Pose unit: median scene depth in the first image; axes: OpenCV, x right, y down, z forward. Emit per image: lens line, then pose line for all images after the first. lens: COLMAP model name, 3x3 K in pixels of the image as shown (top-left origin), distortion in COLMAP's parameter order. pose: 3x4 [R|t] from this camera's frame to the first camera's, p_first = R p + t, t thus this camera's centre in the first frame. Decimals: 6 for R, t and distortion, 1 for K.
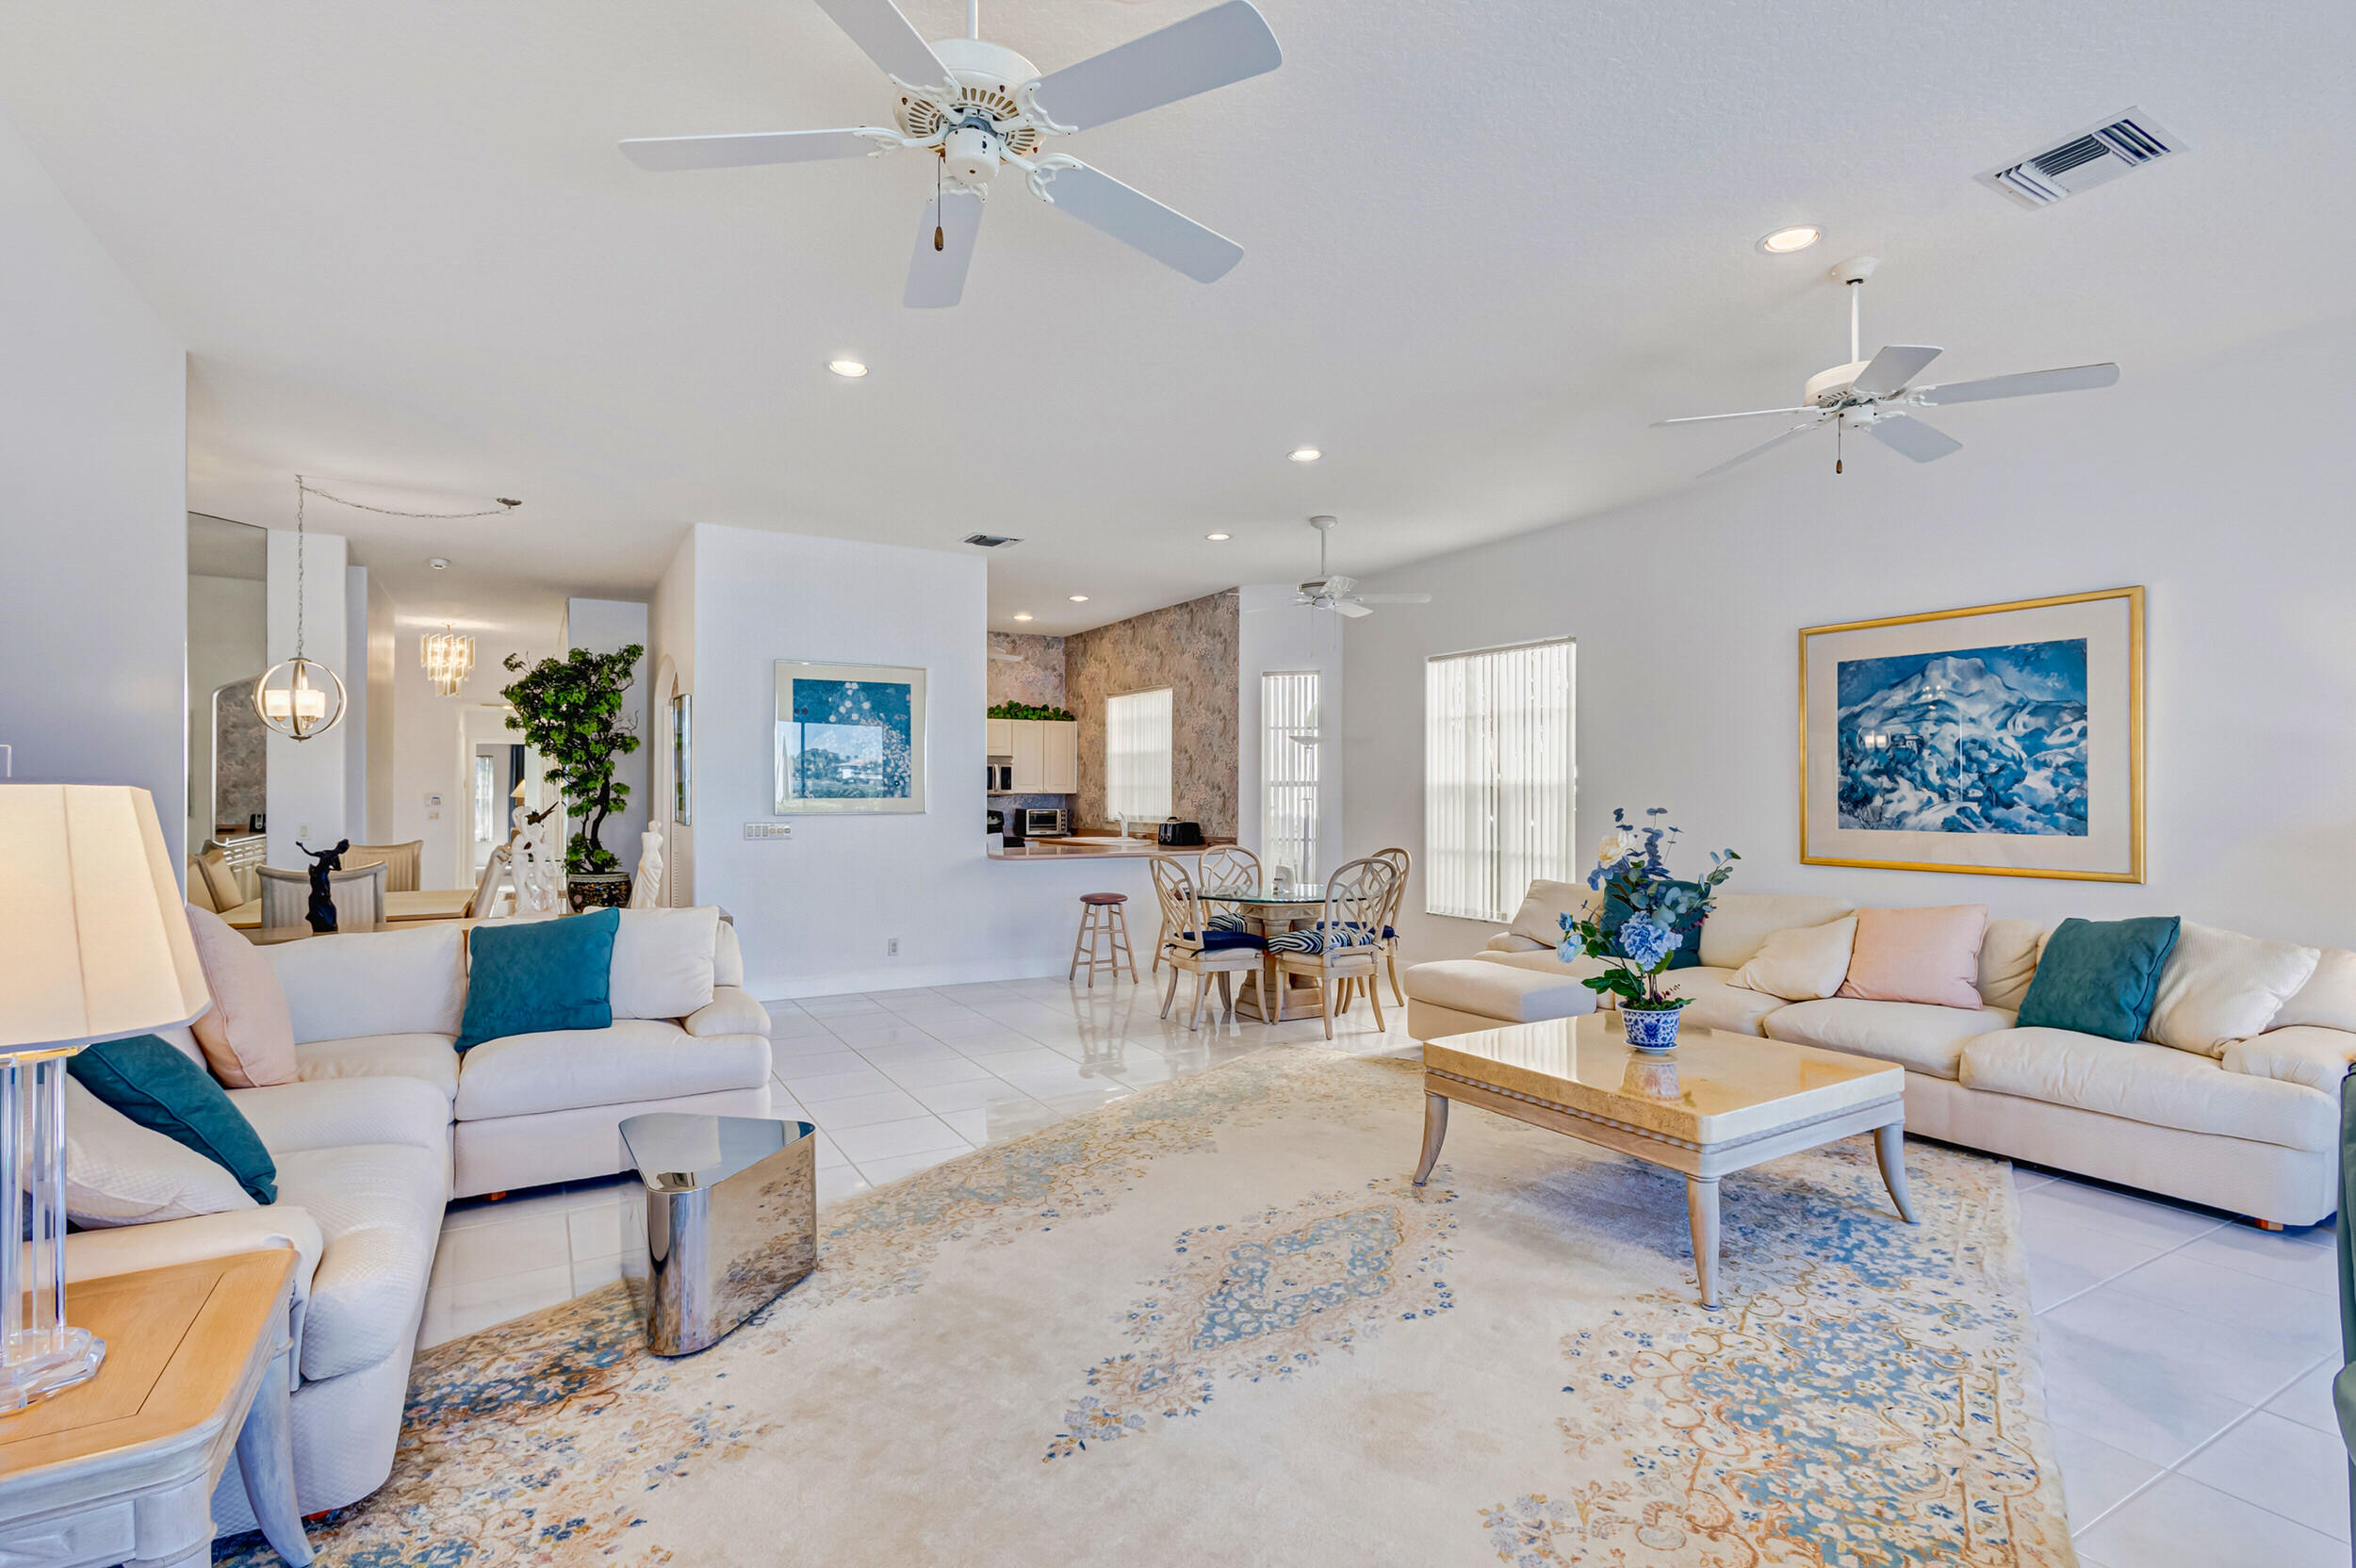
lens RADIAL K [[1112.3, 0, 1180.7], [0, 1112.3, 783.2], [0, 0, 1]] dist [0.011781, 0.000096]
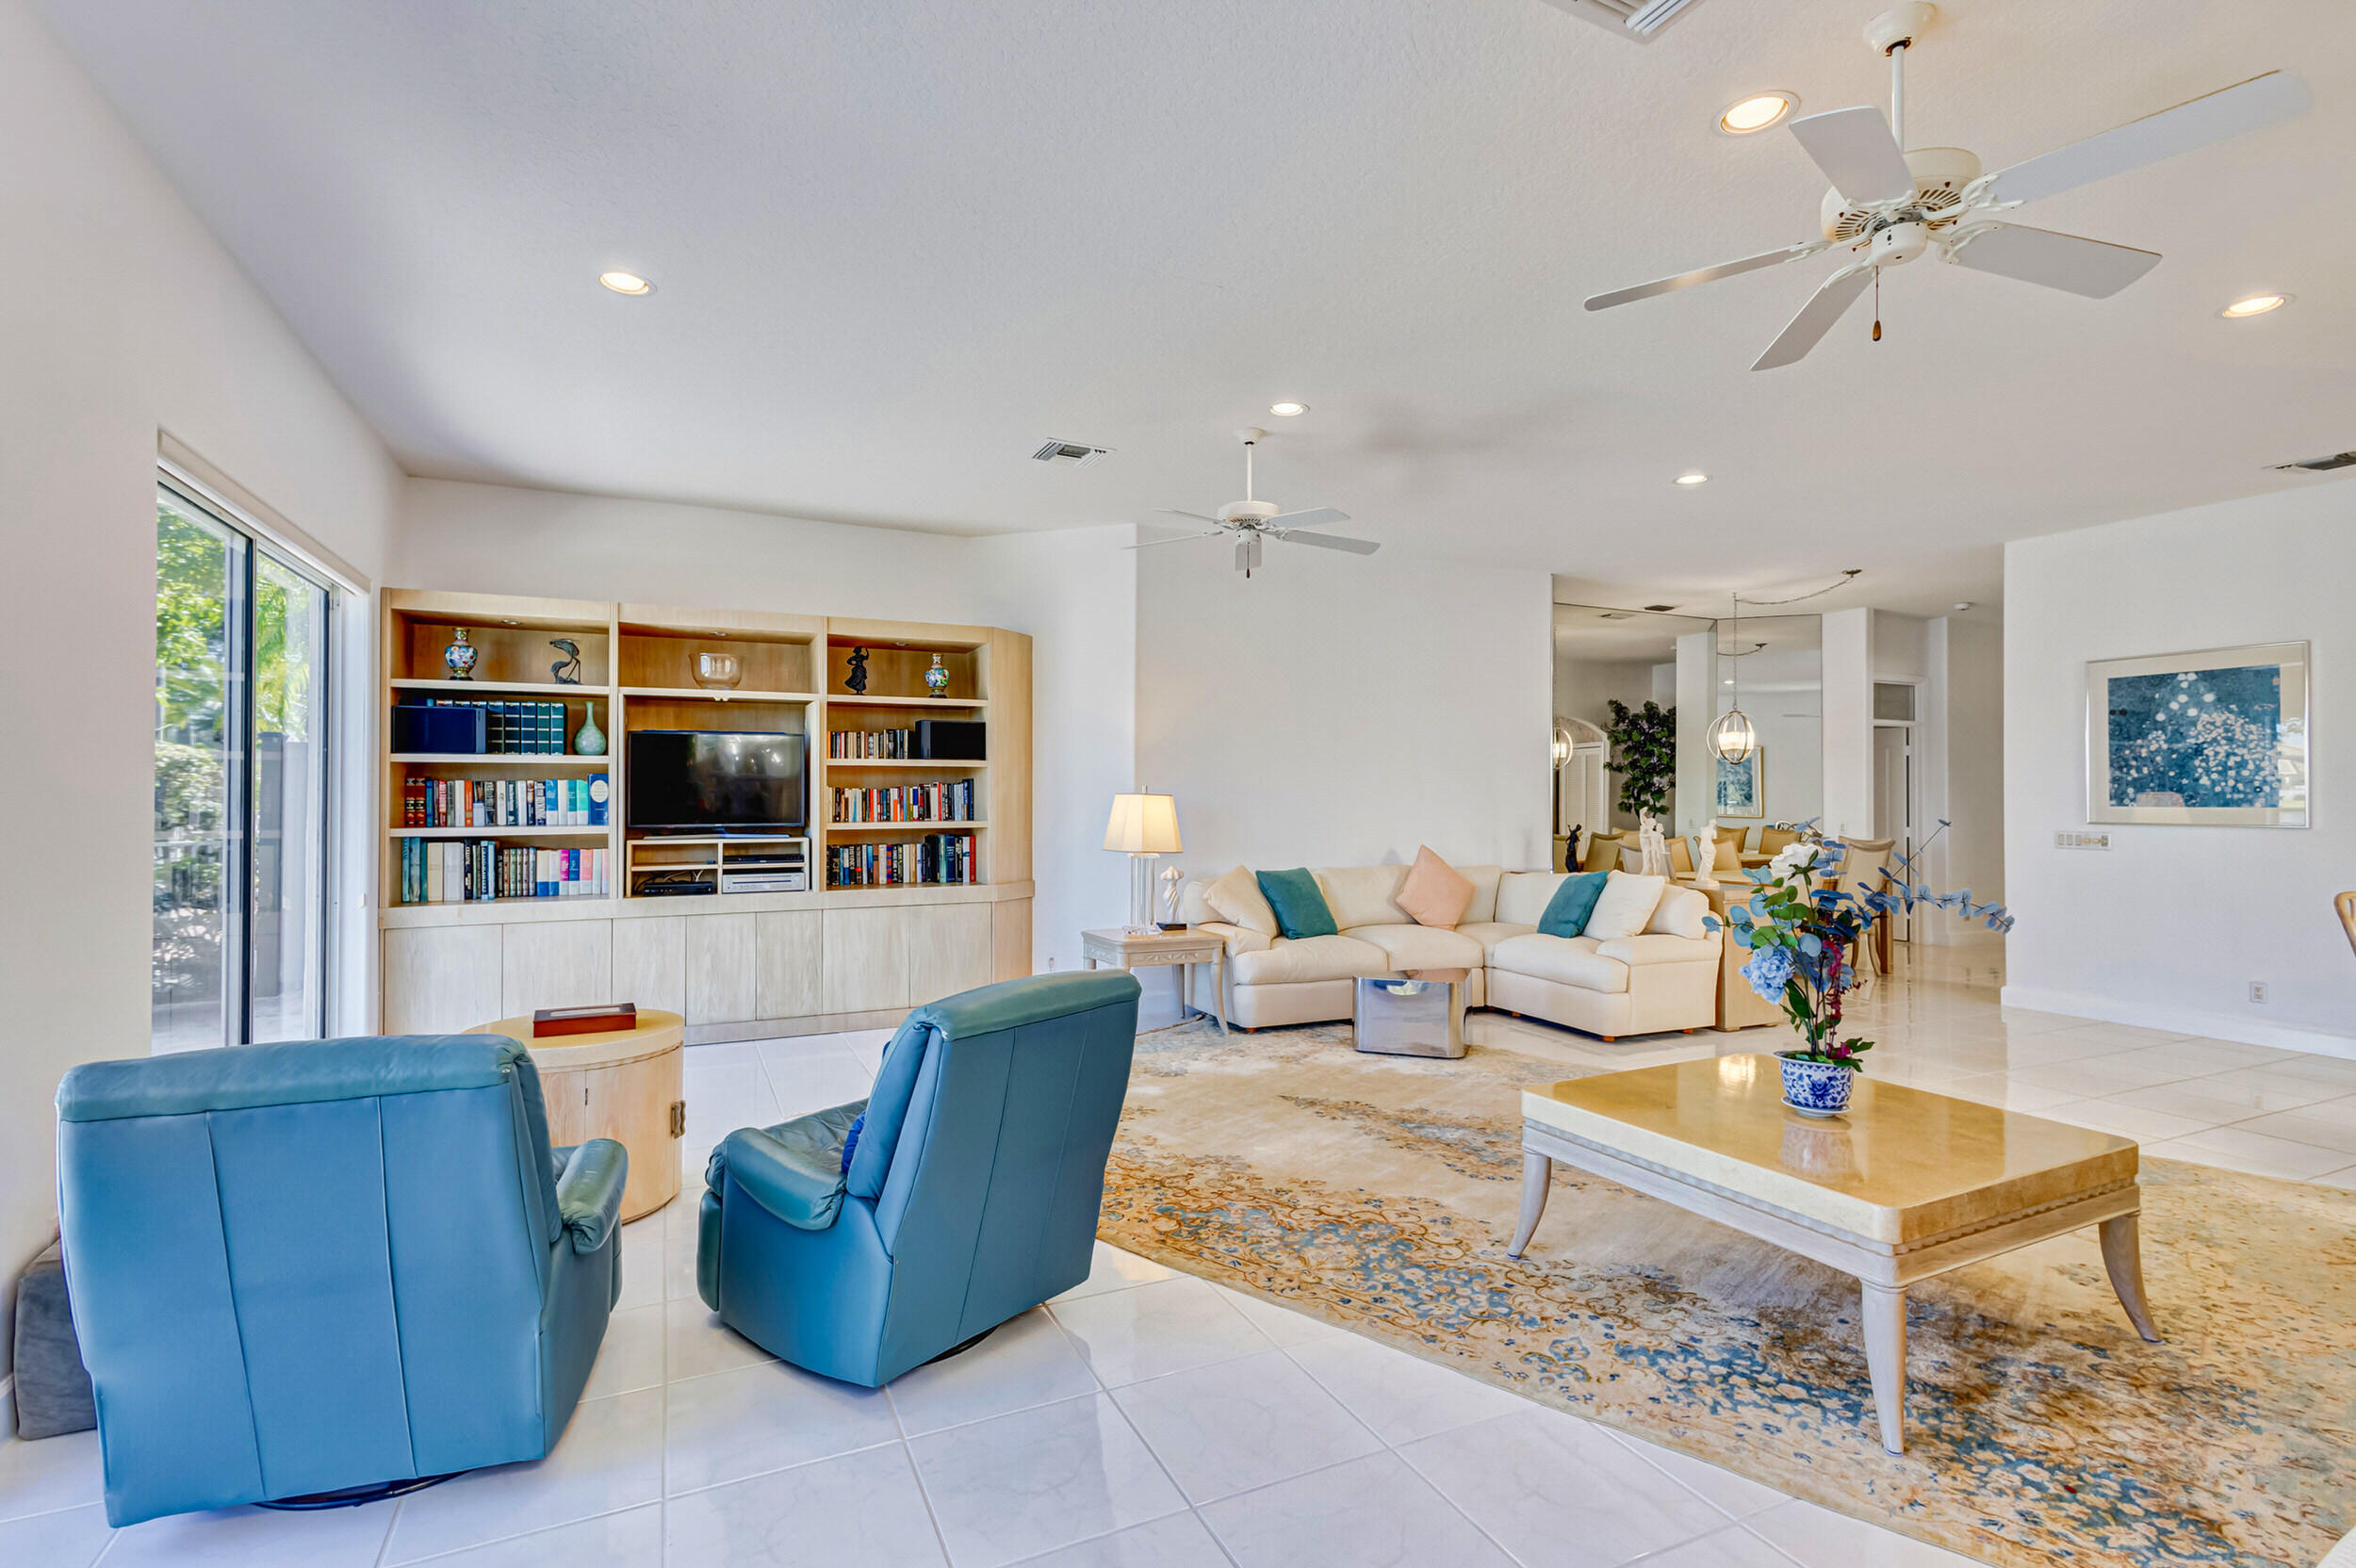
lens RADIAL K [[1100.5, 0, 1180.0], [0, 1100.5, 786.3], [0, 0, 1]] dist [0.013154, -0.000443]
pose [[-0.084458, -0.009832, -0.996379, 0.854632], [0.004134, 0.999939, -0.010218, 0.003779], [0.996418, -0.004982, -0.084412, 0.405284]]
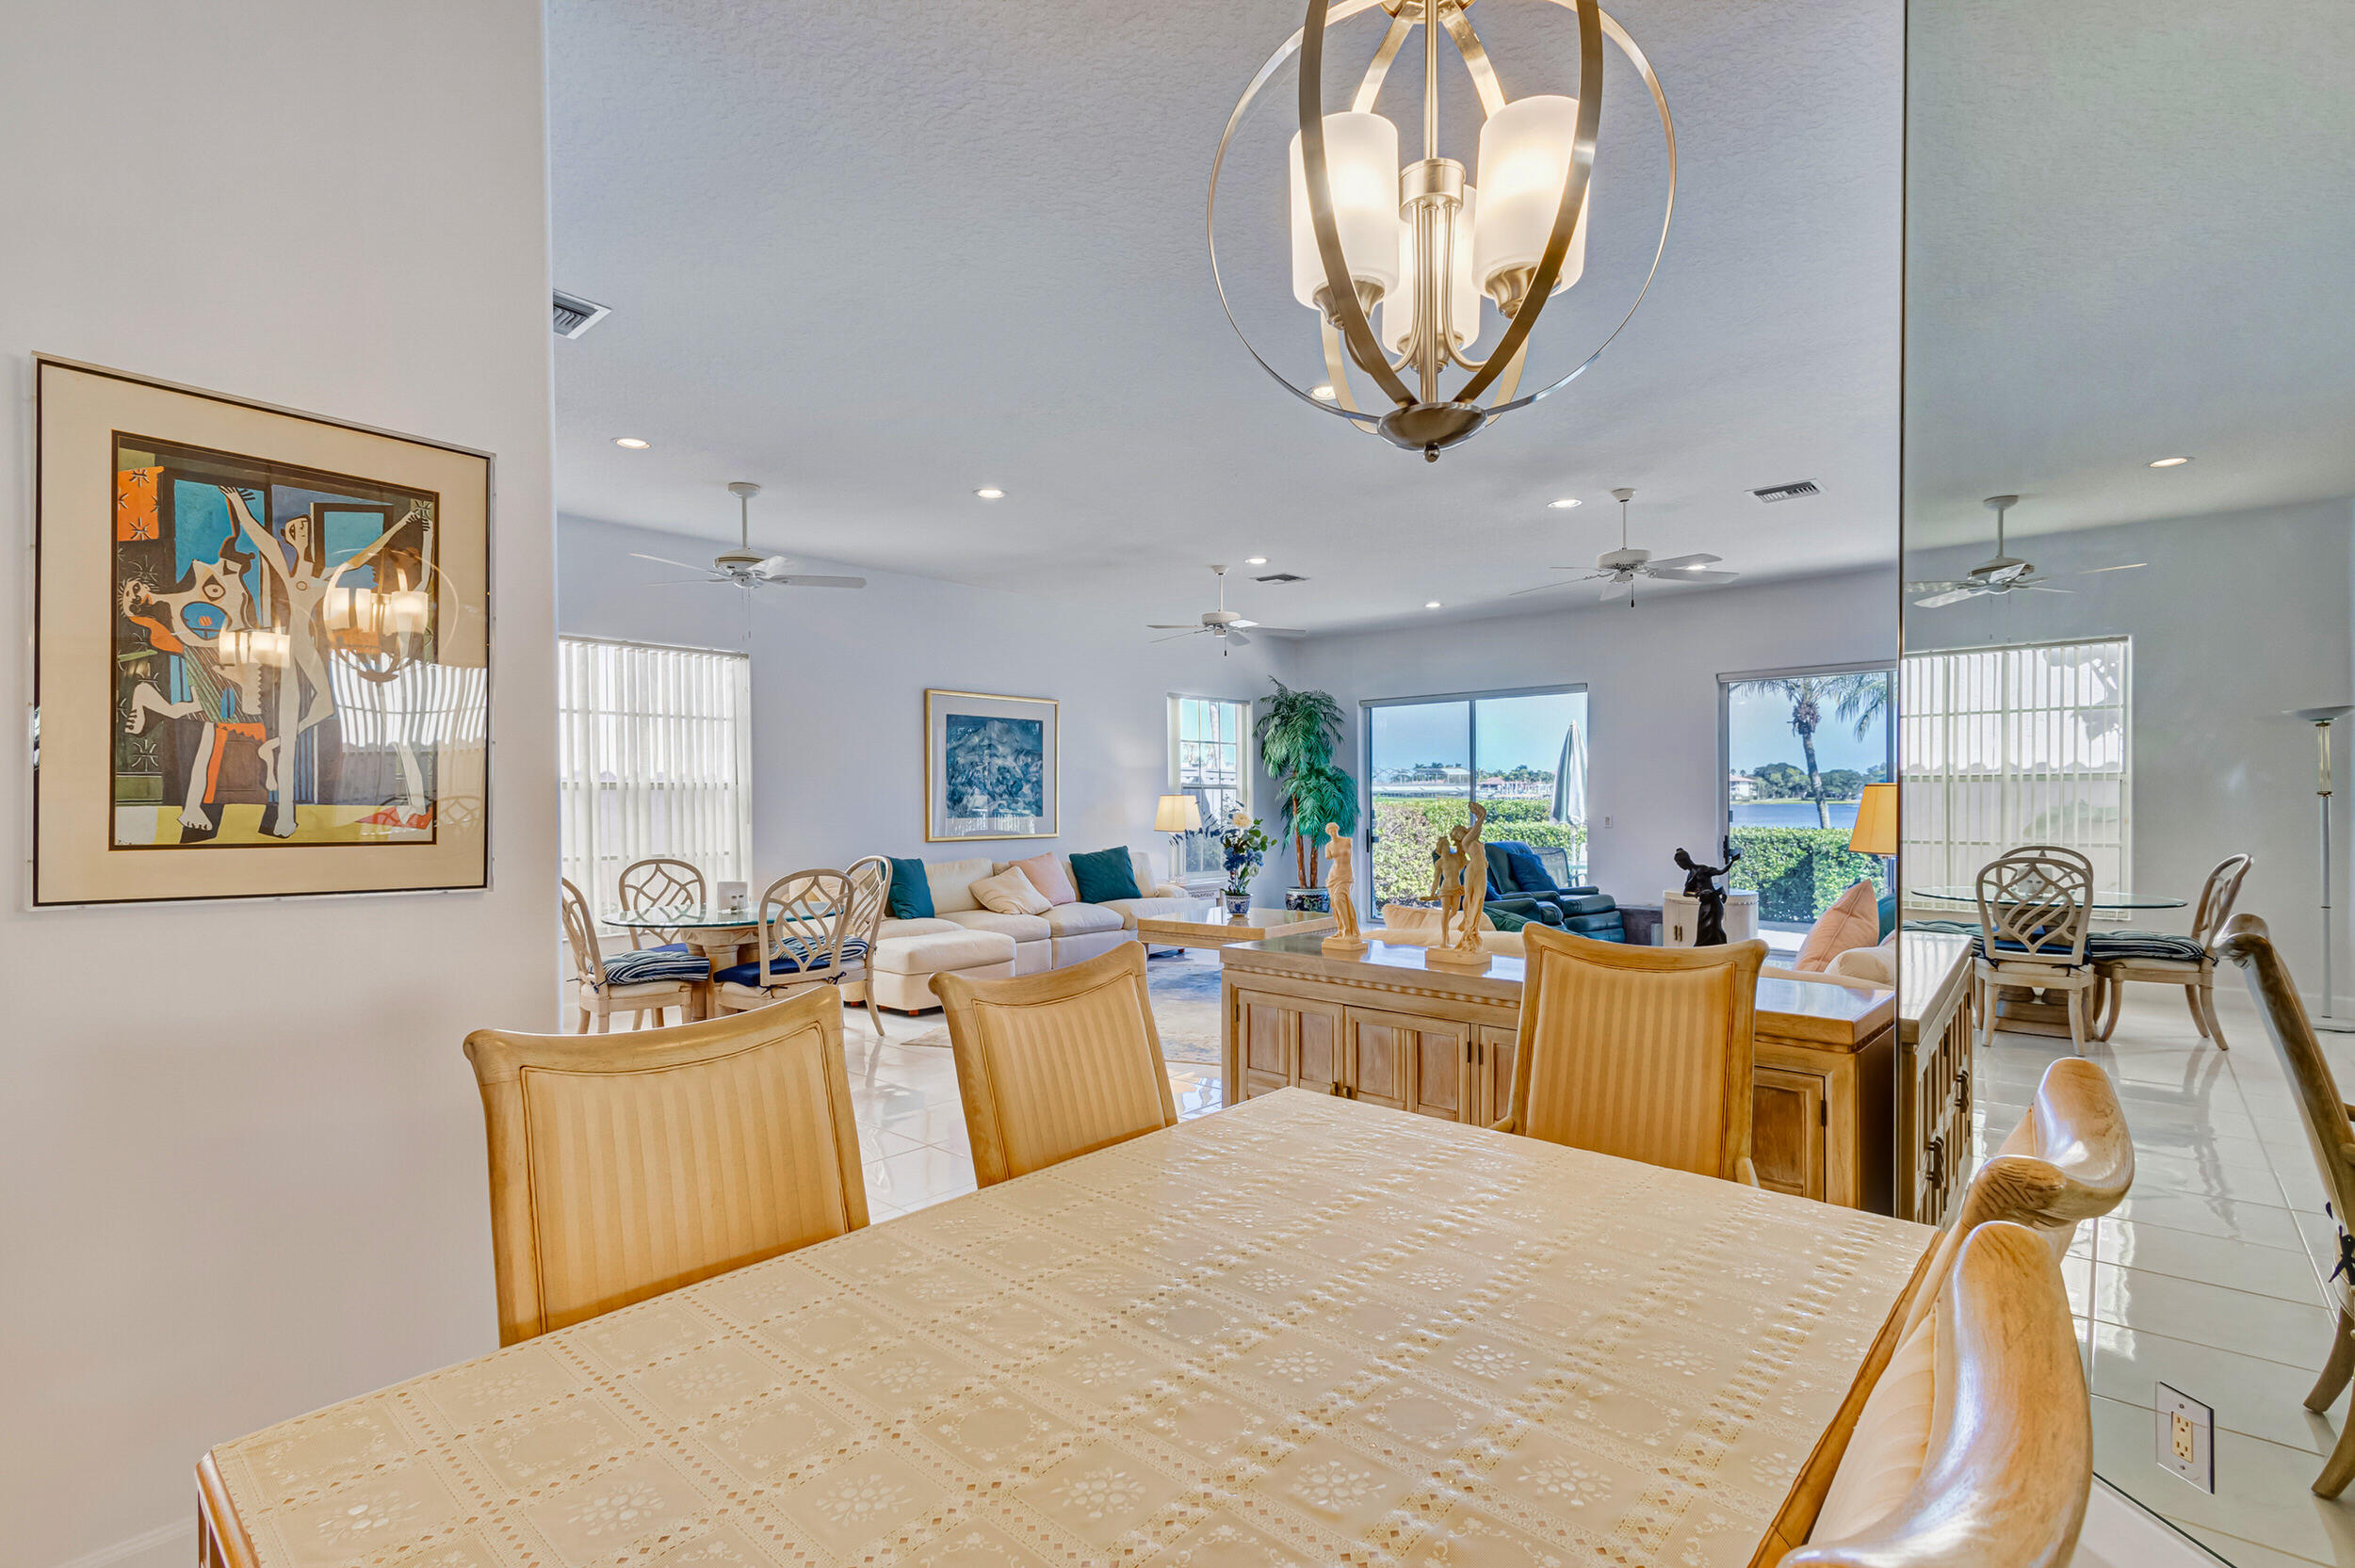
lens RADIAL K [[1099.9, 0, 1179.5], [0, 1099.9, 786.3], [0, 0, 1]] dist [0.013154, -0.000443]
pose [[-0.310887, 0.013010, 0.950358, -1.010124], [0.000563, 0.999909, -0.013505, 0.016361], [-0.950447, -0.003664, -0.310866, 1.170118]]
